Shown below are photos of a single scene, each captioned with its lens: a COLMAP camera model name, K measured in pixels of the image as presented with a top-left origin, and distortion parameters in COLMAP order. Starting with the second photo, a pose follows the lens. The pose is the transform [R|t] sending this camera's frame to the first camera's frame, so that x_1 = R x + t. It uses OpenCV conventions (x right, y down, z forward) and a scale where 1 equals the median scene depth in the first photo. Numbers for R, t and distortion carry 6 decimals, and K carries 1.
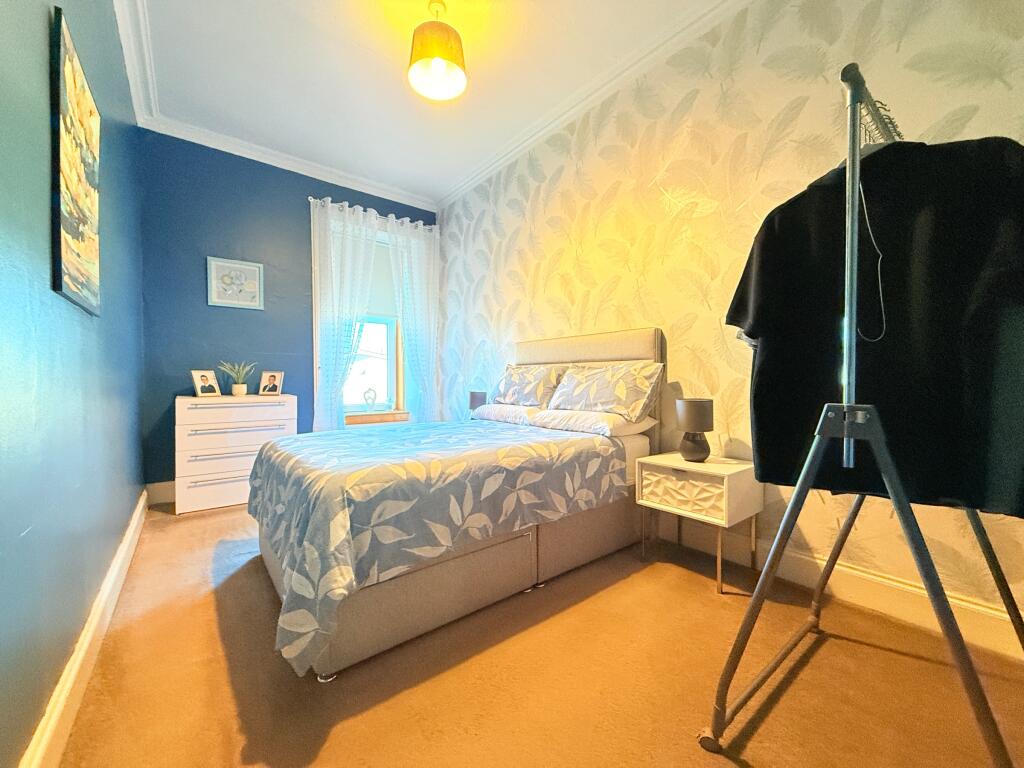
lens RADIAL K [[409.2, 0, 512.0], [0, 409.2, 384.0], [0, 0, 1]] dist [0.000420, 0.000195]
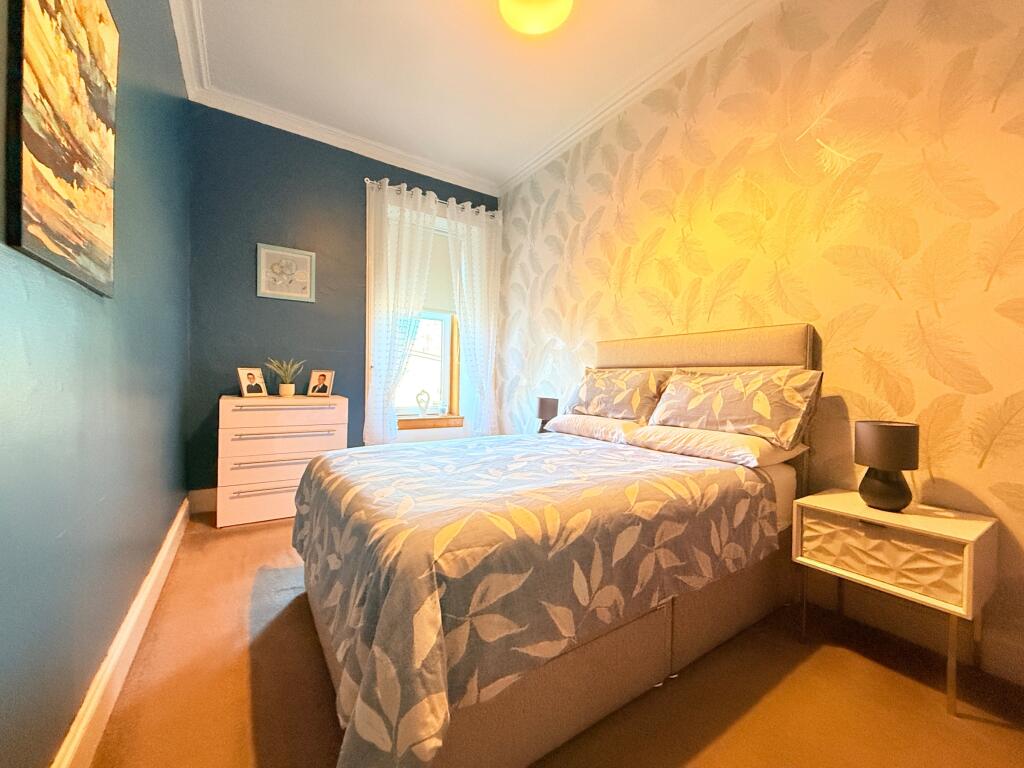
lens RADIAL K [[409.2, 0, 512.0], [0, 409.2, 384.0], [0, 0, 1]] dist [0.000420, 0.000195]
pose [[0.995808, 0.022148, -0.088744, -0.122531], [-0.022318, 0.999750, -0.000920, -0.012552], [0.088701, 0.002897, 0.996054, 0.191104]]
